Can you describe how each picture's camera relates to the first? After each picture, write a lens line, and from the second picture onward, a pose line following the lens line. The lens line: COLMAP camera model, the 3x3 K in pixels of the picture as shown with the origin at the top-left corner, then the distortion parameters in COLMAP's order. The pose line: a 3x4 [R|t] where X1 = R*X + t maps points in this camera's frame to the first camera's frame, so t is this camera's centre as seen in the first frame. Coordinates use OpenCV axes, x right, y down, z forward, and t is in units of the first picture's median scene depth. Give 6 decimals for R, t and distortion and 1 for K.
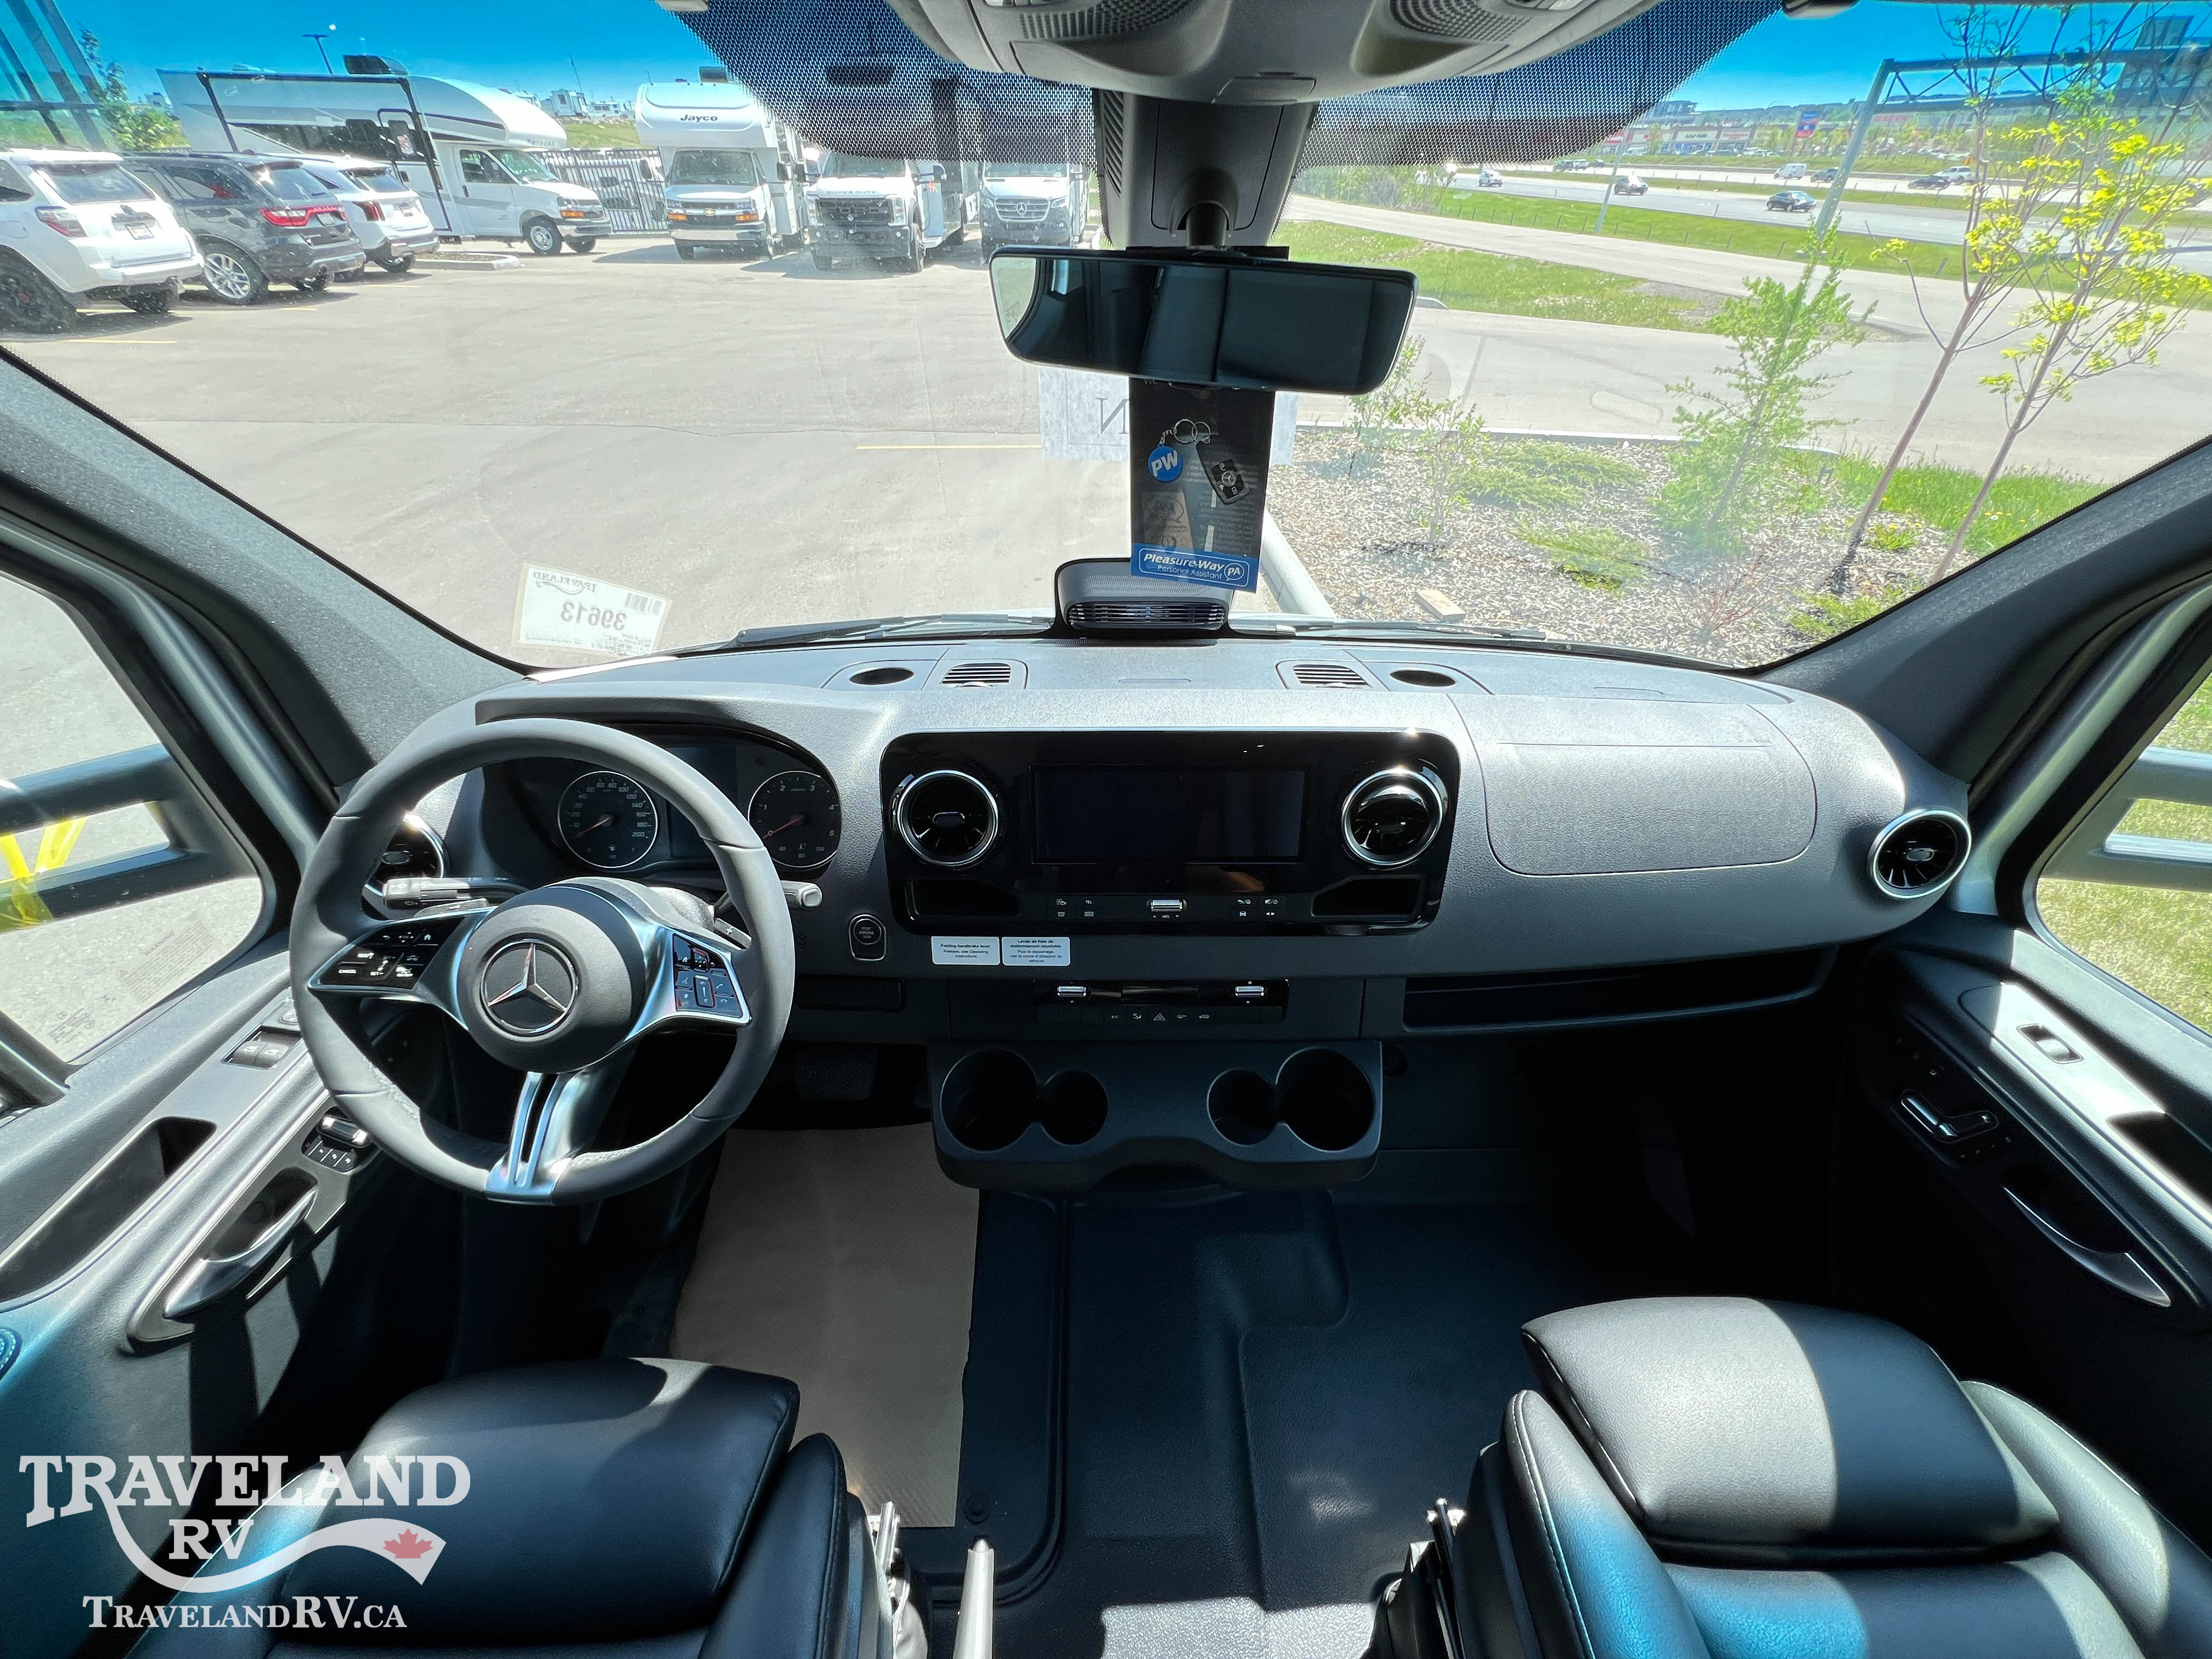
lens RADIAL K [[882.3, 0, 1093.8], [0, 882.3, 834.7], [0, 0, 1]] dist [-0.001005, -0.000373]
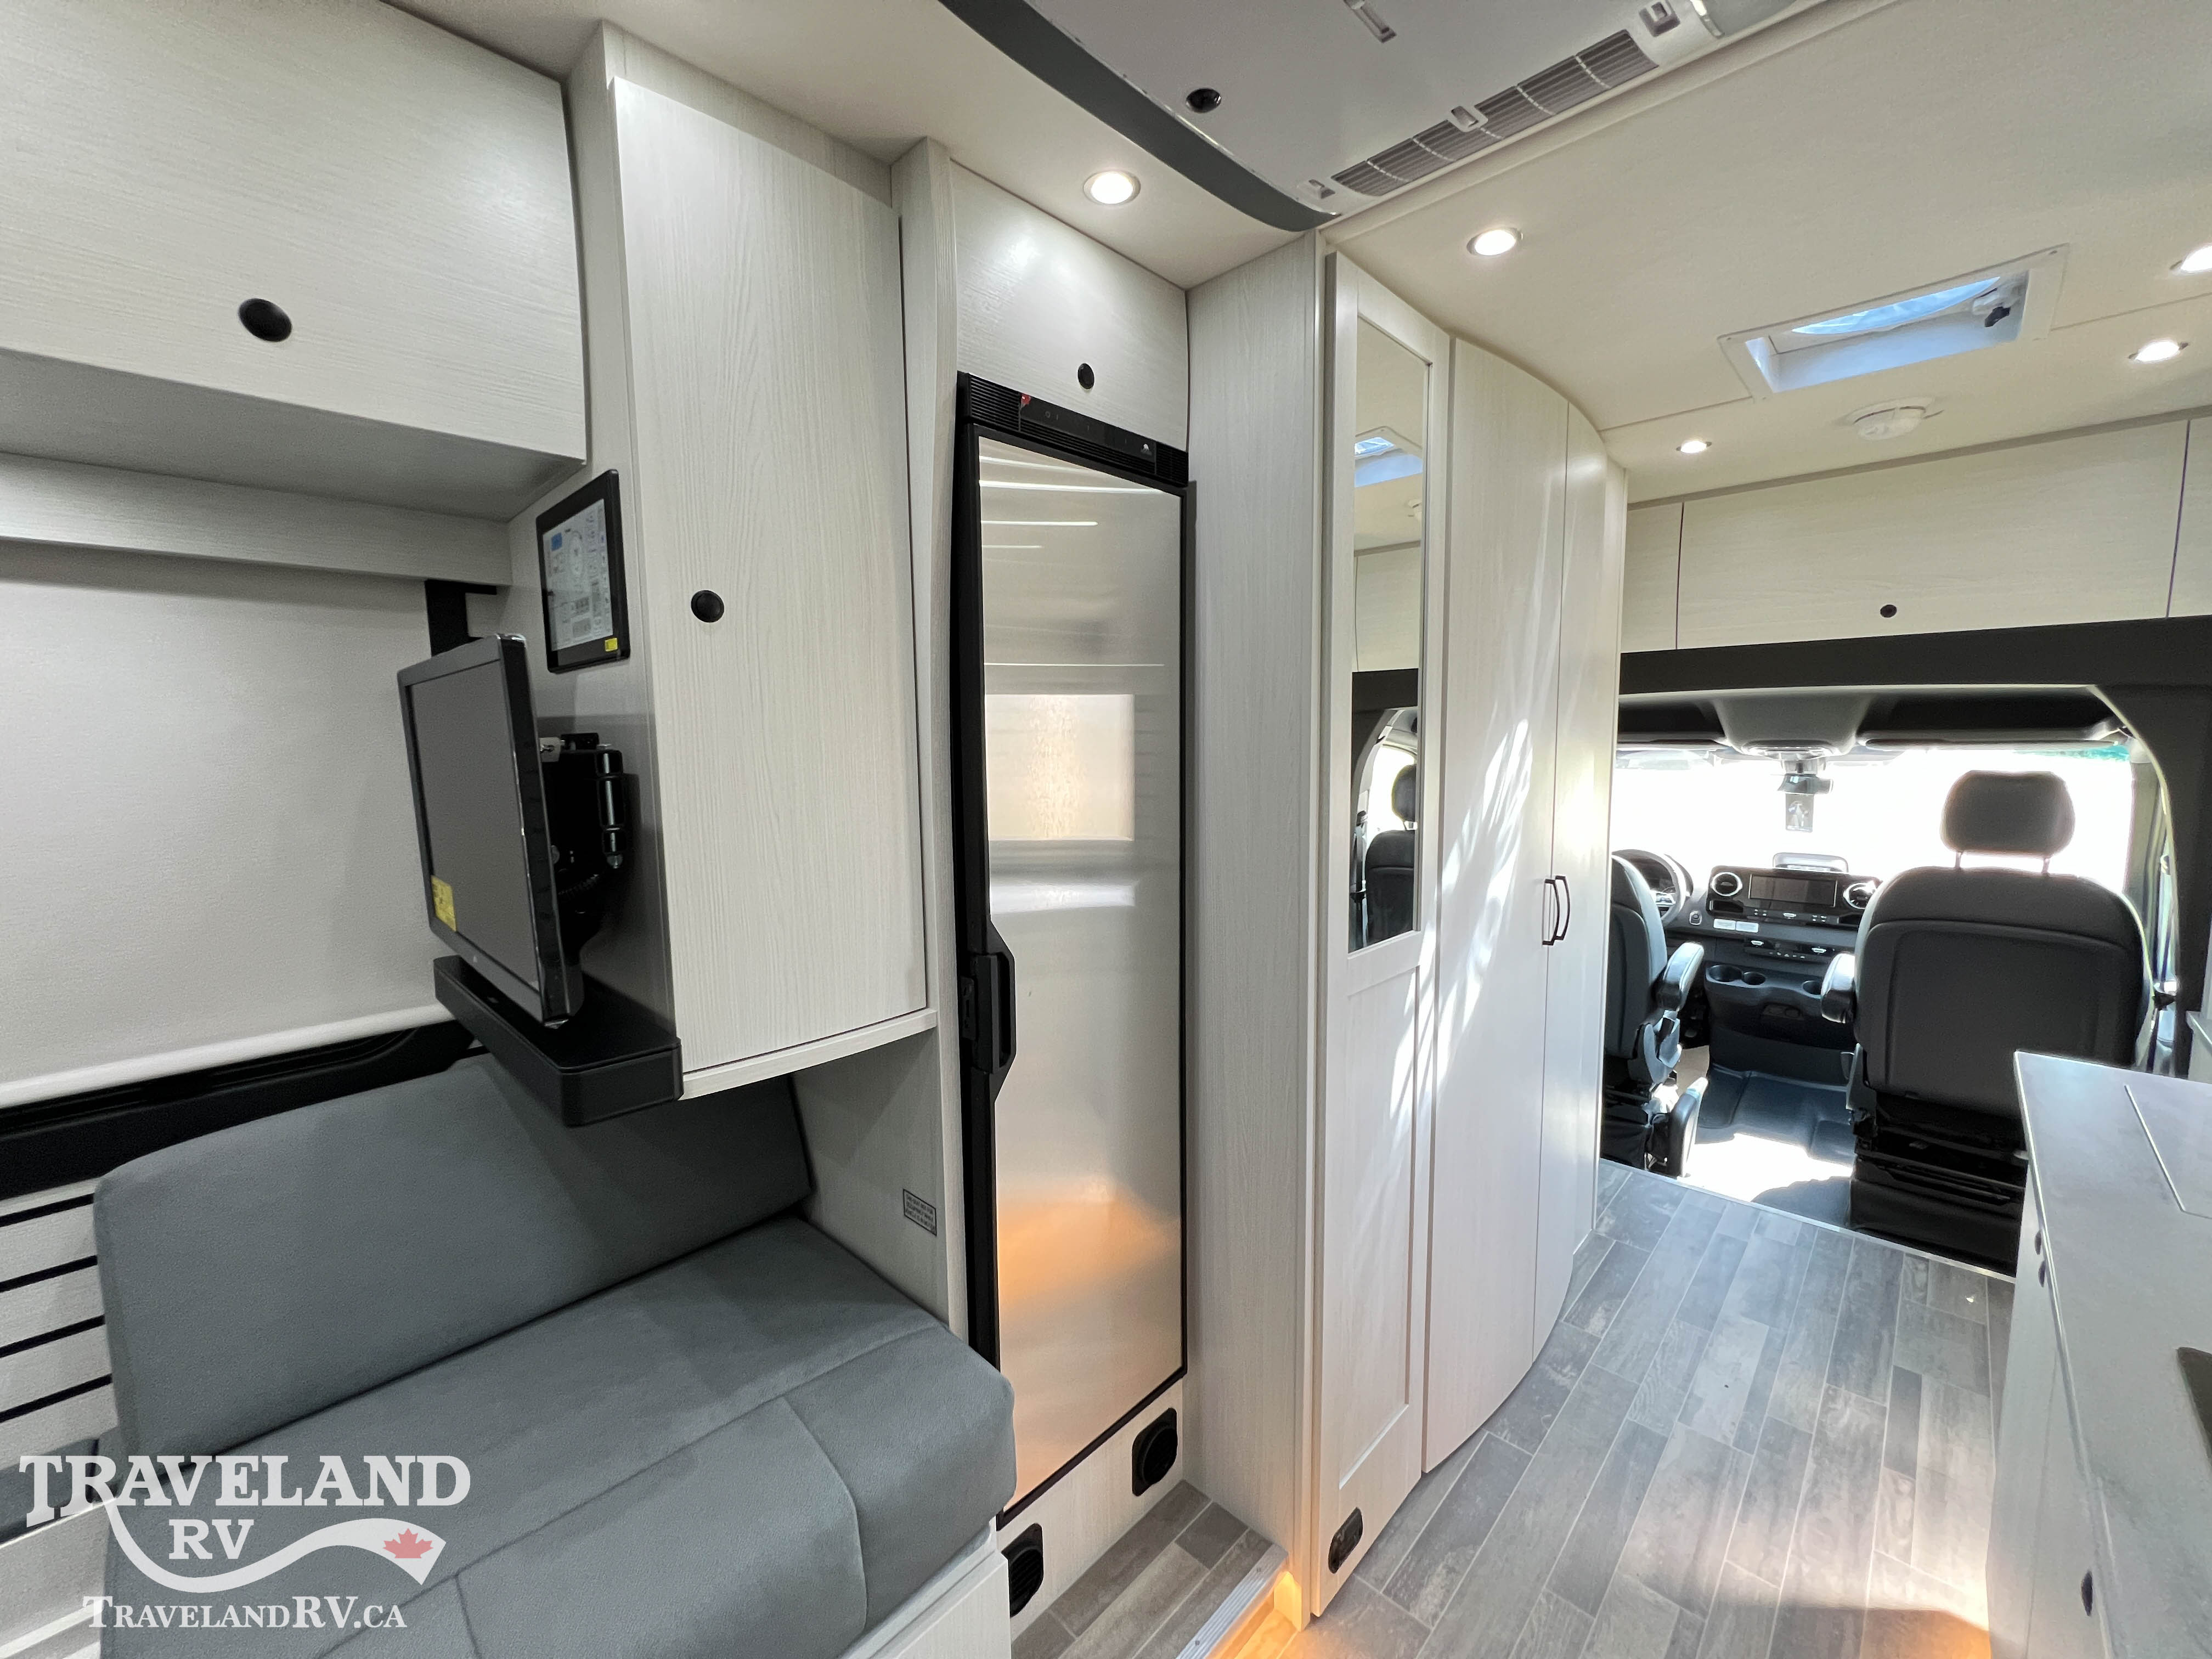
lens RADIAL K [[882.7, 0, 1102.4], [0, 882.7, 827.8], [0, 0, 1]] dist [-0.001670, 0.000602]
pose [[0.720614, 0.060190, -0.690718, 0.514801], [-0.382229, 0.865652, -0.323339, 1.984809], [0.578460, 0.497016, 0.646807, -3.172145]]
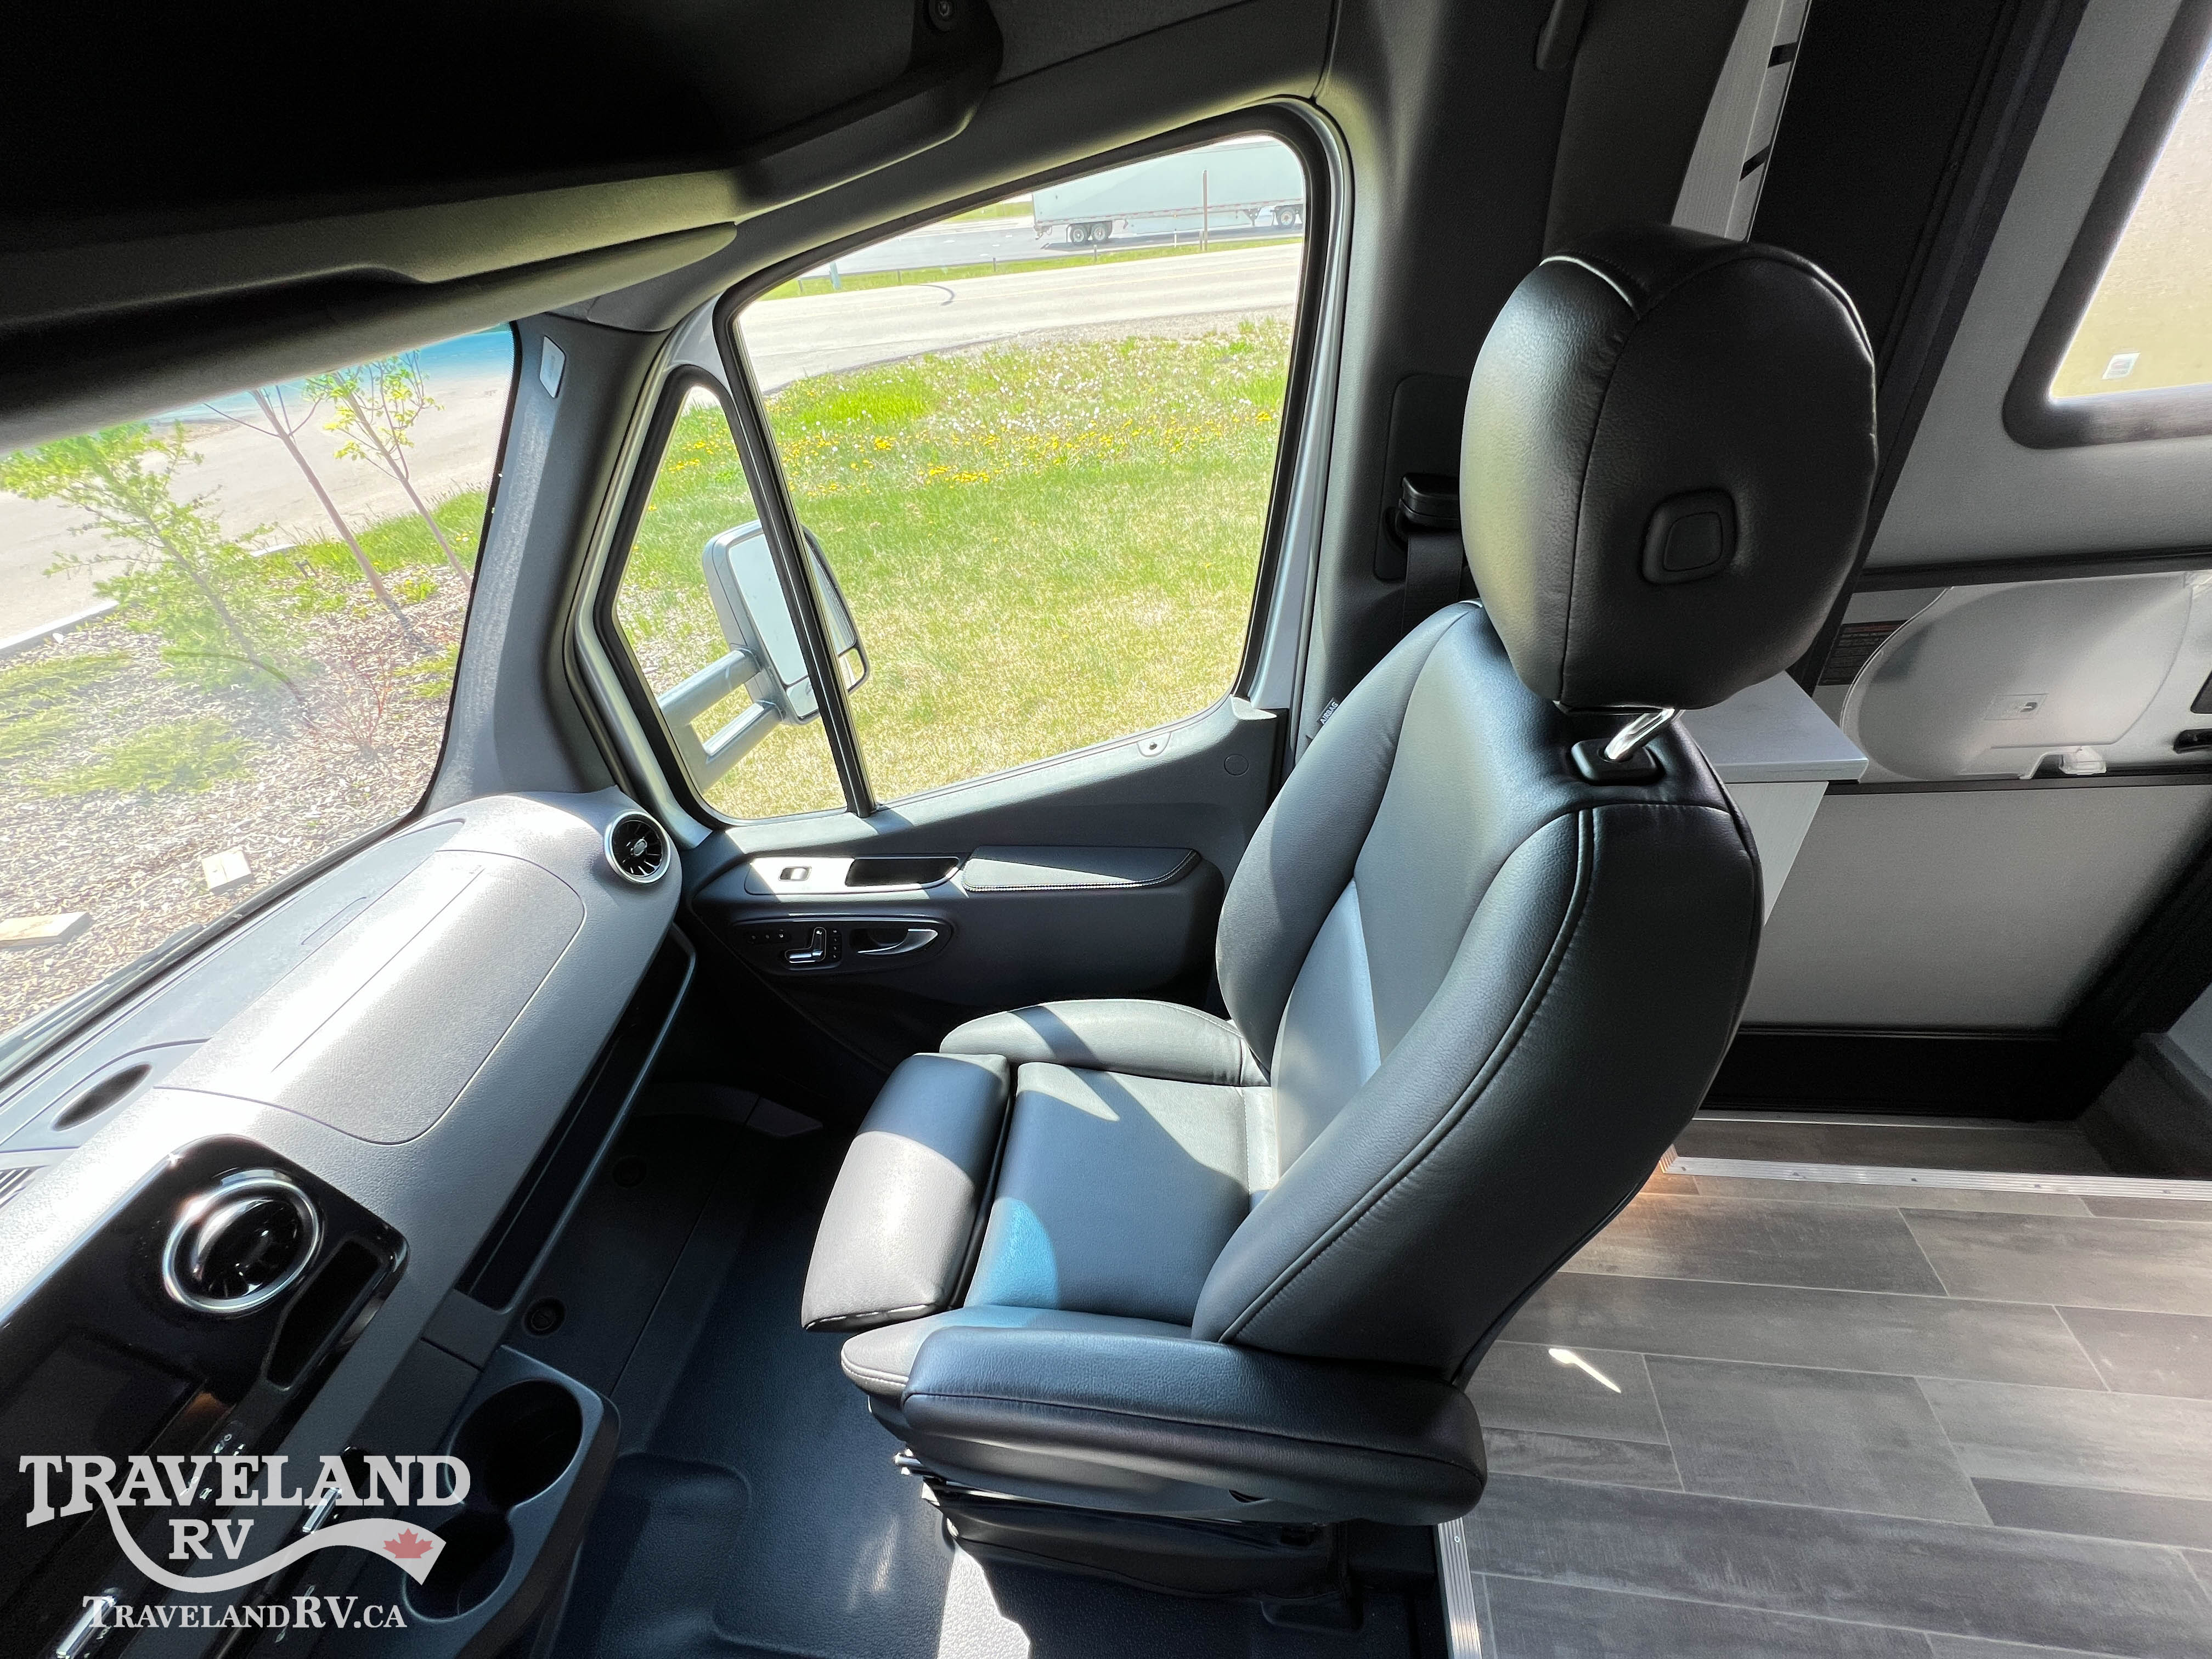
lens RADIAL K [[882.7, 0, 1102.4], [0, 882.7, 827.8], [0, 0, 1]] dist [-0.001670, 0.000602]
pose [[0.134769, -0.615817, 0.776277, 0.034790], [0.673338, 0.631669, 0.384201, -0.034450], [-0.726948, 0.470918, 0.499783, -0.157012]]
